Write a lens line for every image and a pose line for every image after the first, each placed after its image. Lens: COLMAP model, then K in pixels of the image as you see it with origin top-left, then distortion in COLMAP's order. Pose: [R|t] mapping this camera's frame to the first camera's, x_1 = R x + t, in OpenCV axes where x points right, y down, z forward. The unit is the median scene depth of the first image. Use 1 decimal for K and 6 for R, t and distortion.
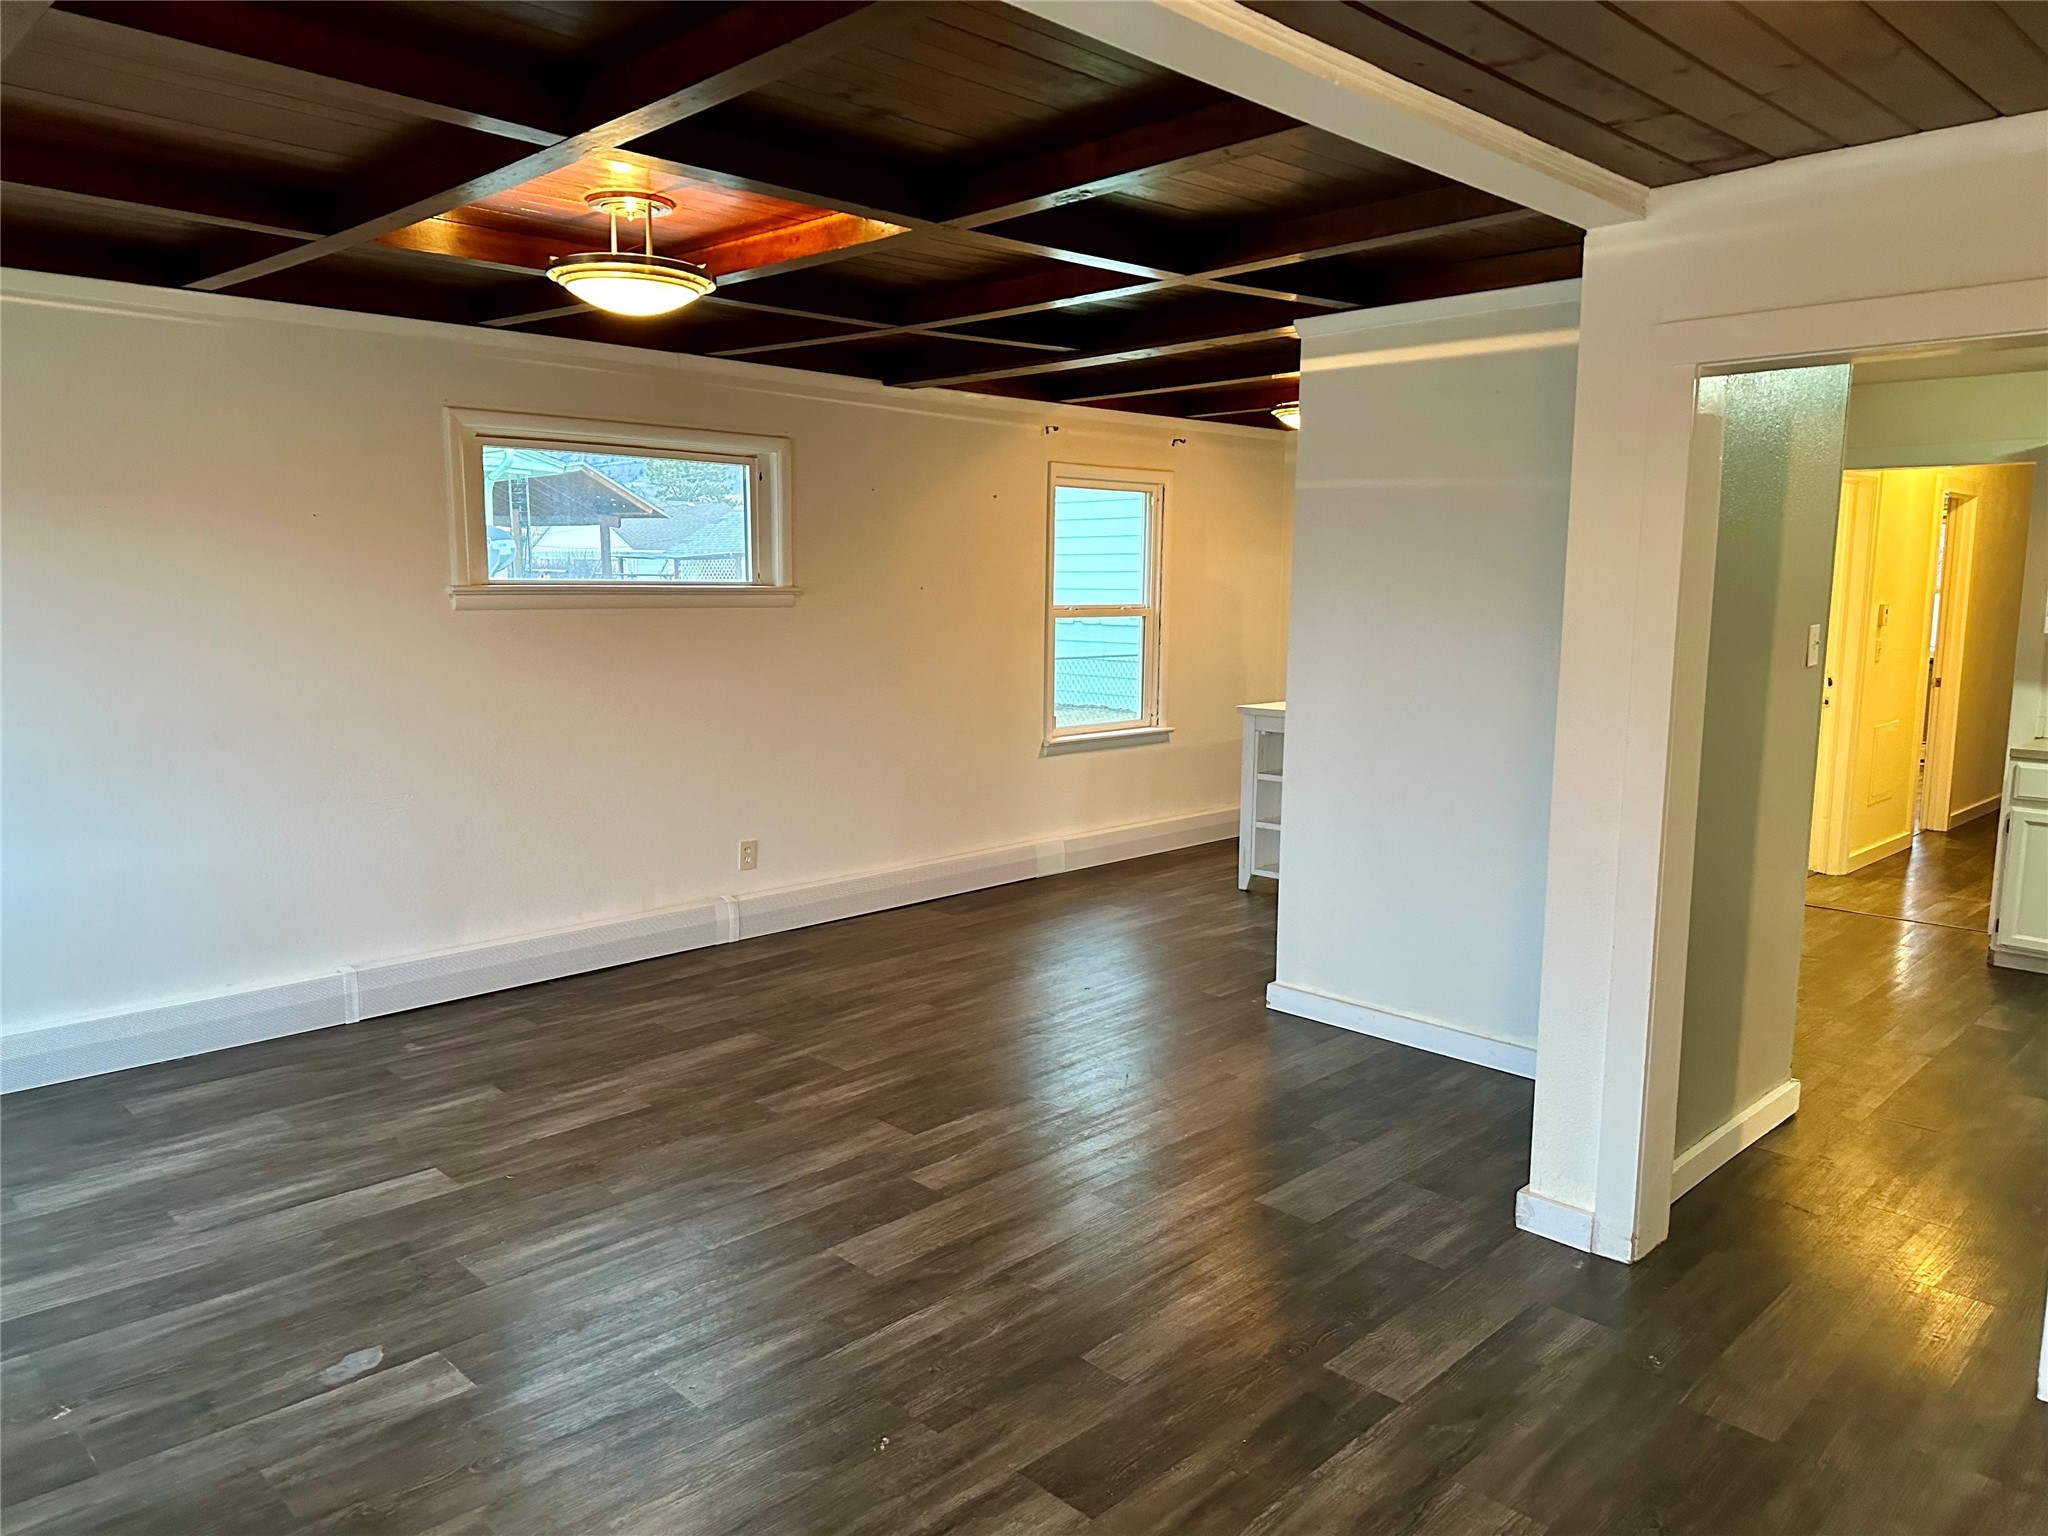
lens RADIAL K [[1459.7, 0, 1033.7], [0, 1459.7, 761.4], [0, 0, 1]] dist [0.010842, -0.031539]
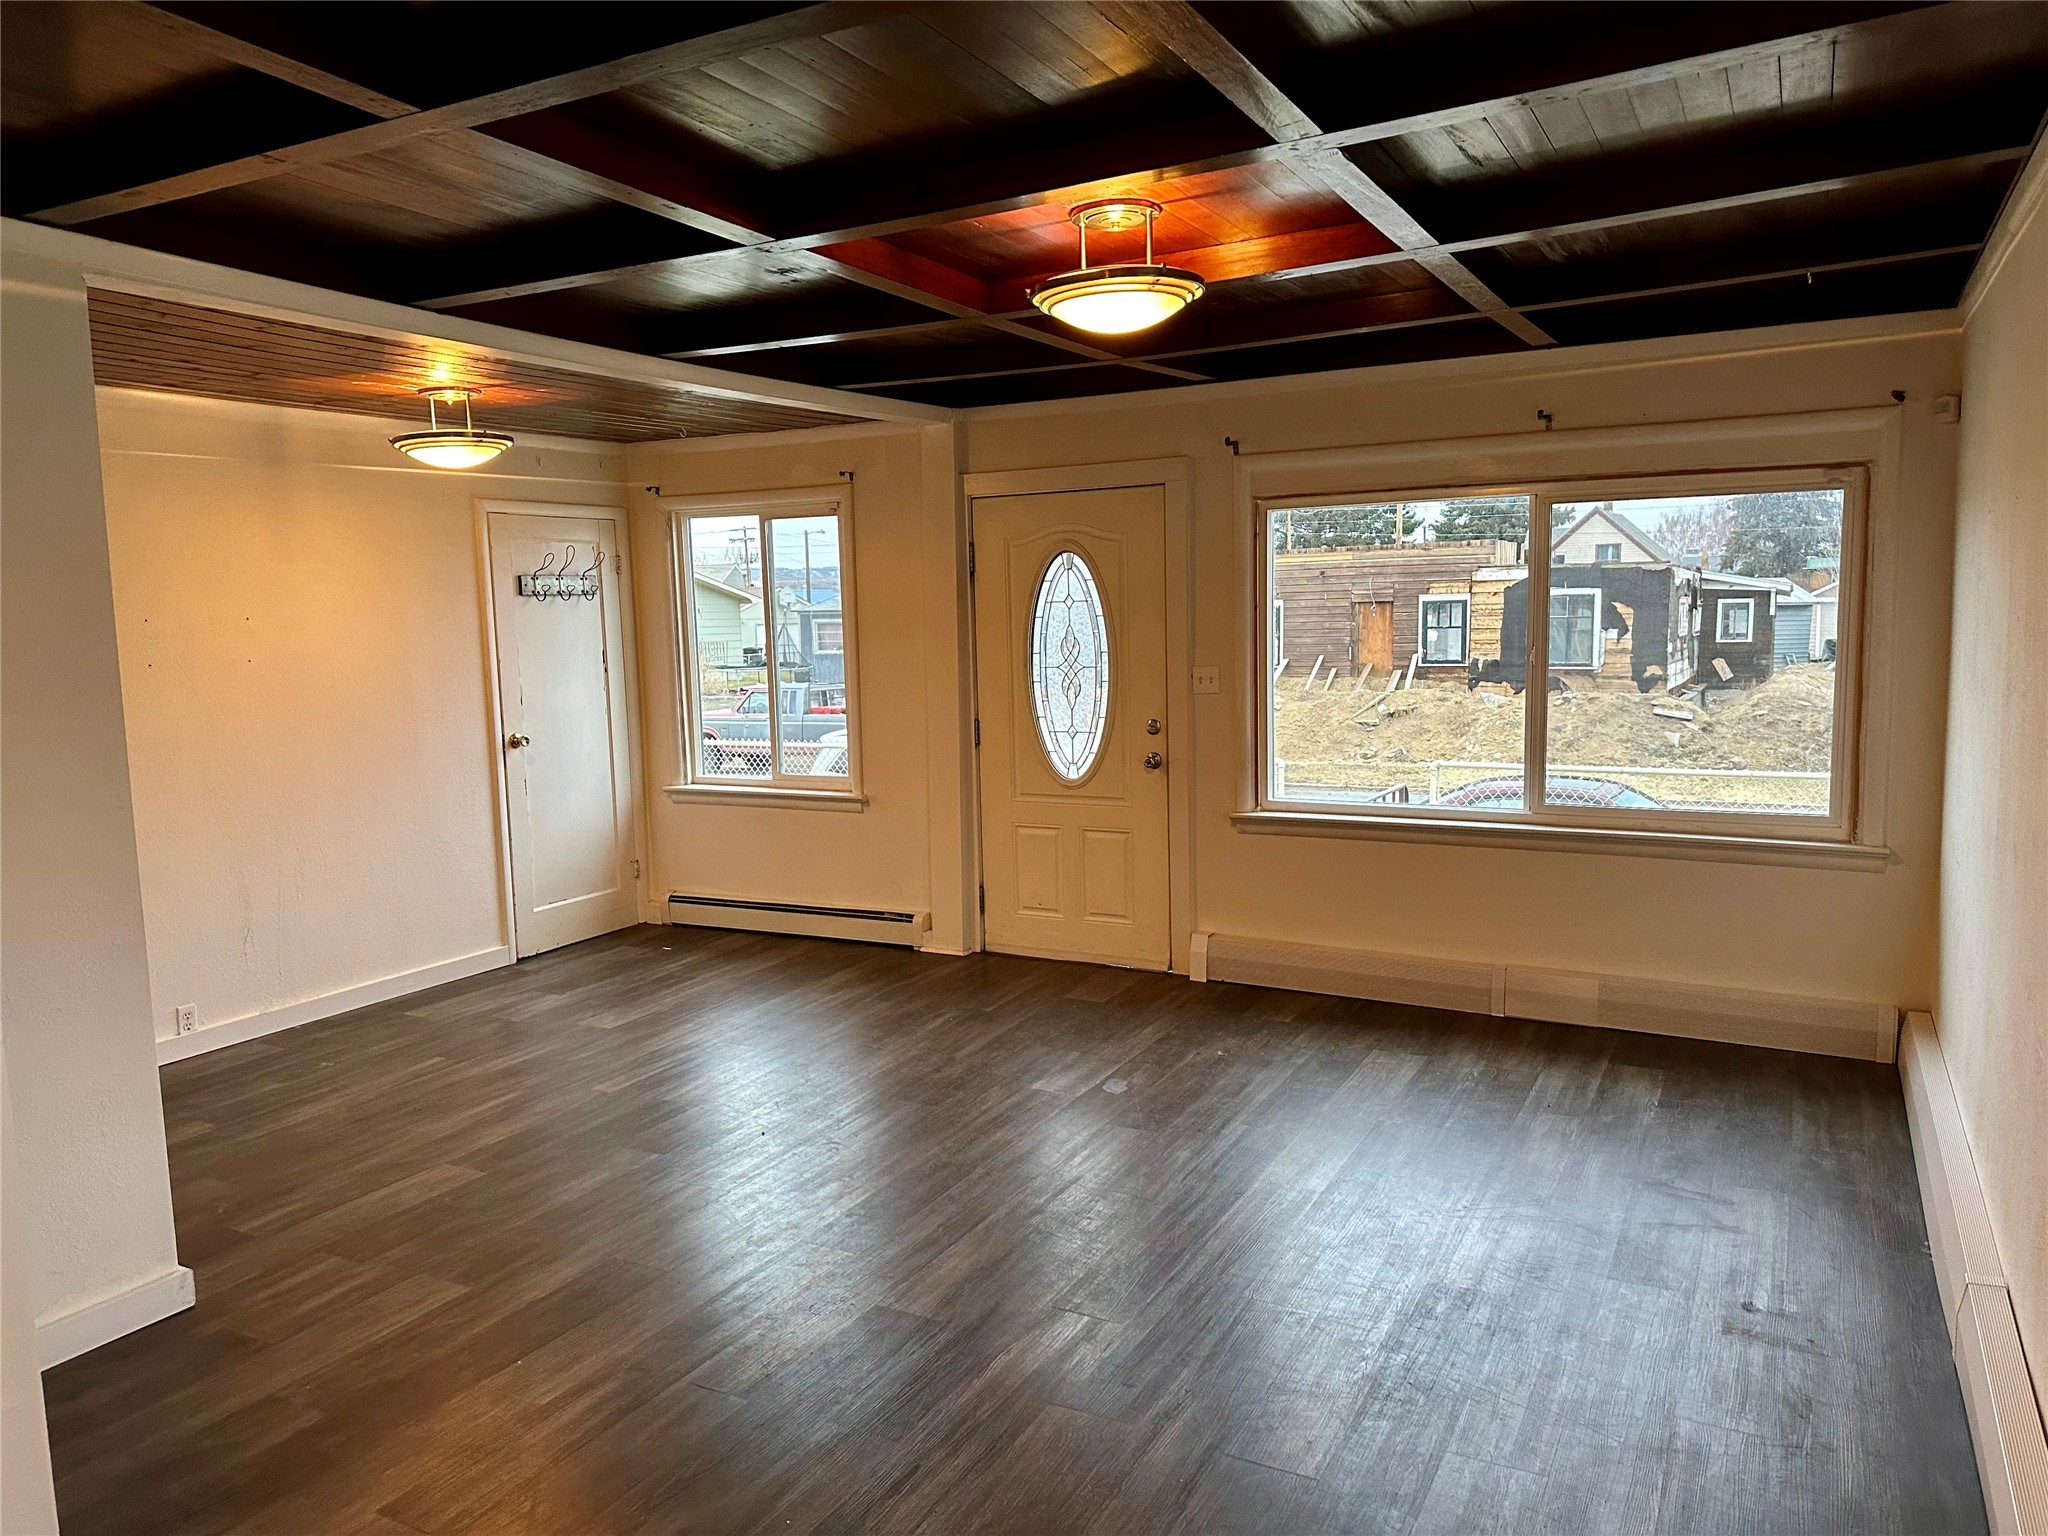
lens RADIAL K [[1459.7, 0, 1013.4], [0, 1459.7, 769.2], [0, 0, 1]] dist [0.010842, -0.031539]
pose [[-0.963674, 0.040455, -0.264000, 0.038064], [-0.025611, 0.969909, 0.242115, -0.189780], [0.265851, 0.240082, -0.933640, 1.397695]]
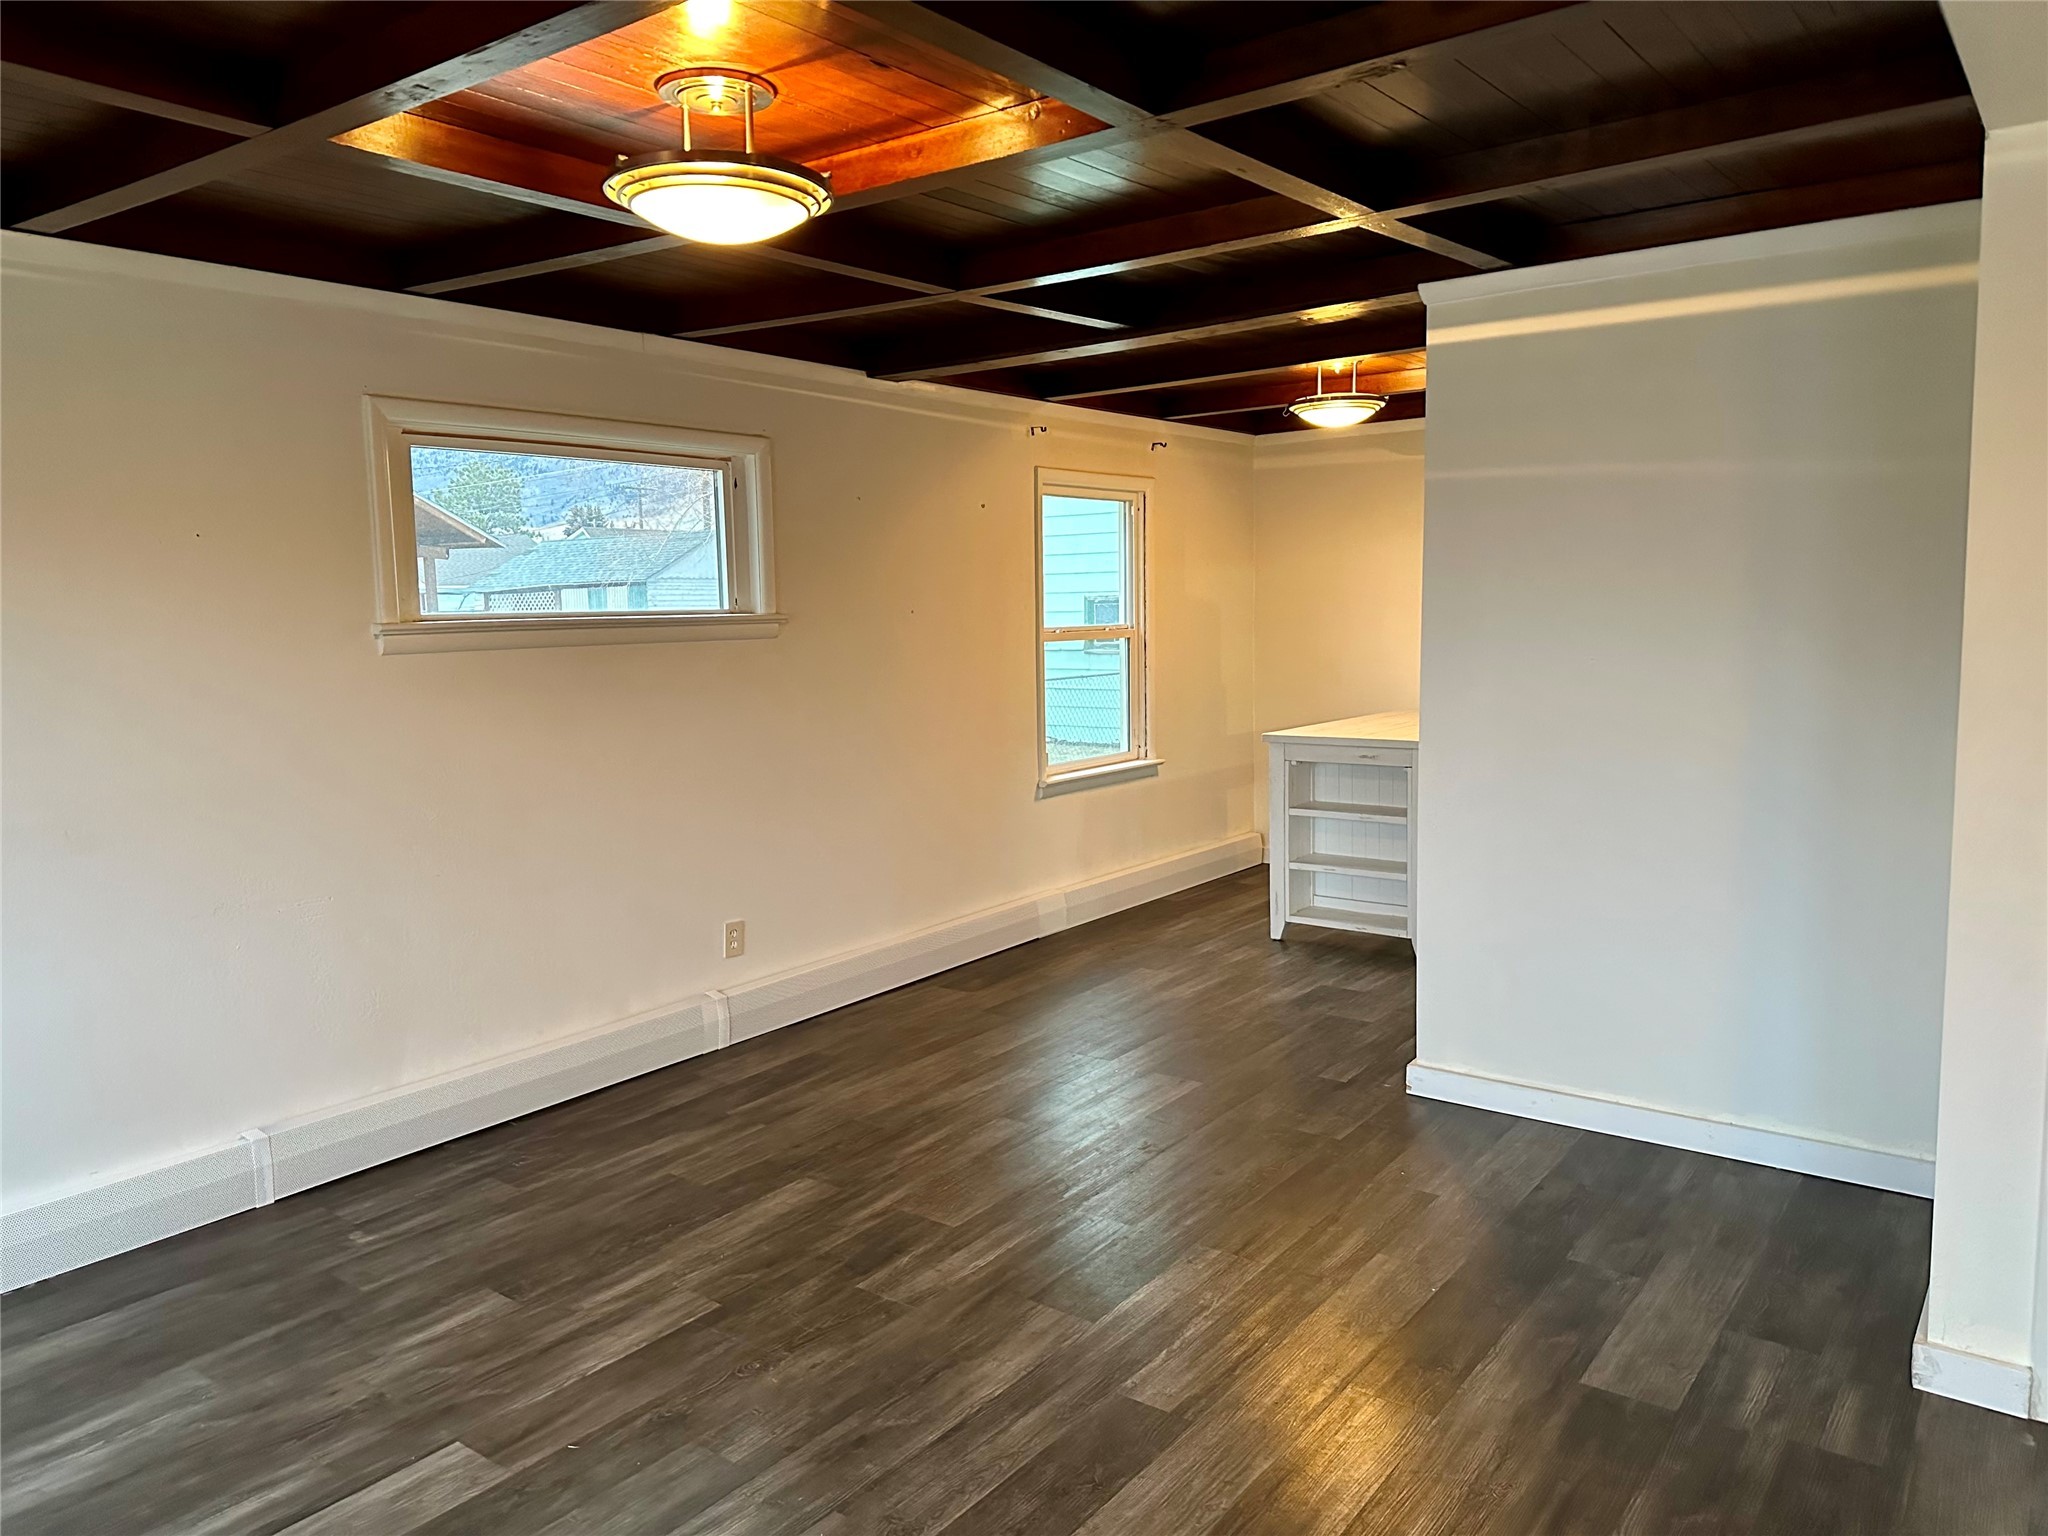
lens RADIAL K [[1459.7, 0, 1052.9], [0, 1459.7, 737.4], [0, 0, 1]] dist [0.010842, -0.031539]
pose [[0.989266, -0.039542, 0.140675, -0.162582], [0.044076, 0.998600, -0.029260, -0.022426], [-0.139321, 0.035147, 0.989623, 0.193079]]
